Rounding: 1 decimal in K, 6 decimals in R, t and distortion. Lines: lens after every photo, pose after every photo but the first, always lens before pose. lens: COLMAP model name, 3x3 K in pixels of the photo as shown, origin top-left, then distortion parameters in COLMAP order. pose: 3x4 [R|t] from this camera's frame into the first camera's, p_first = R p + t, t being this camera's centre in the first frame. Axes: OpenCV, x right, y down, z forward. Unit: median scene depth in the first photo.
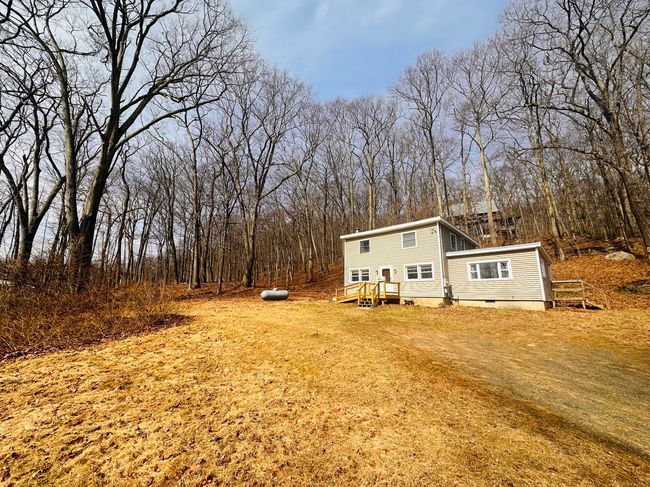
lens RADIAL K [[259.3, 0, 325.0], [0, 259.3, 243.5], [0, 0, 1]] dist [-0.000918, -0.000380]
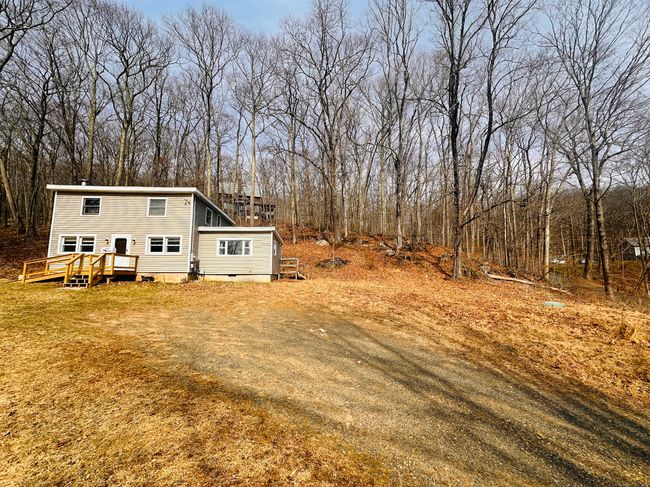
lens RADIAL K [[259.3, 0, 325.0], [0, 259.3, 243.5], [0, 0, 1]] dist [-0.000918, -0.000380]
pose [[0.664980, 0.068243, 0.743737, 0.063650], [-0.140410, 0.989483, 0.034749, -0.002927], [-0.733544, -0.127536, 0.667569, -0.000117]]
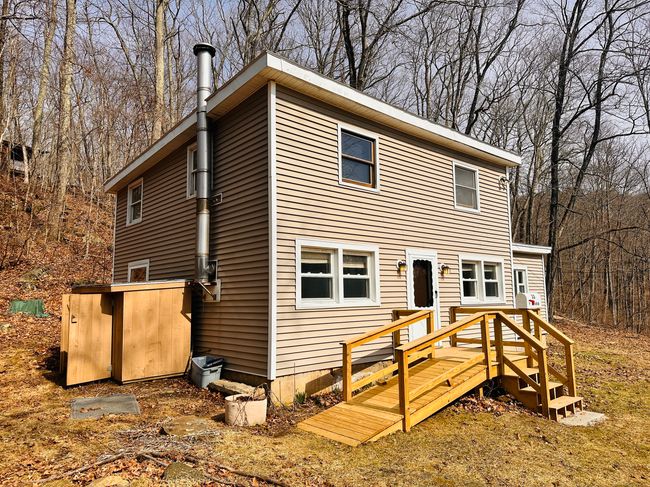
lens RADIAL K [[449.4, 0, 325.0], [0, 449.4, 243.5], [0, 0, 1]] dist [-0.000877, -0.000730]
pose [[0.042438, 0.126121, 0.991107, -0.299954], [-0.160040, 0.980049, -0.117861, 0.170925], [-0.986198, -0.153615, 0.061776, 1.171490]]
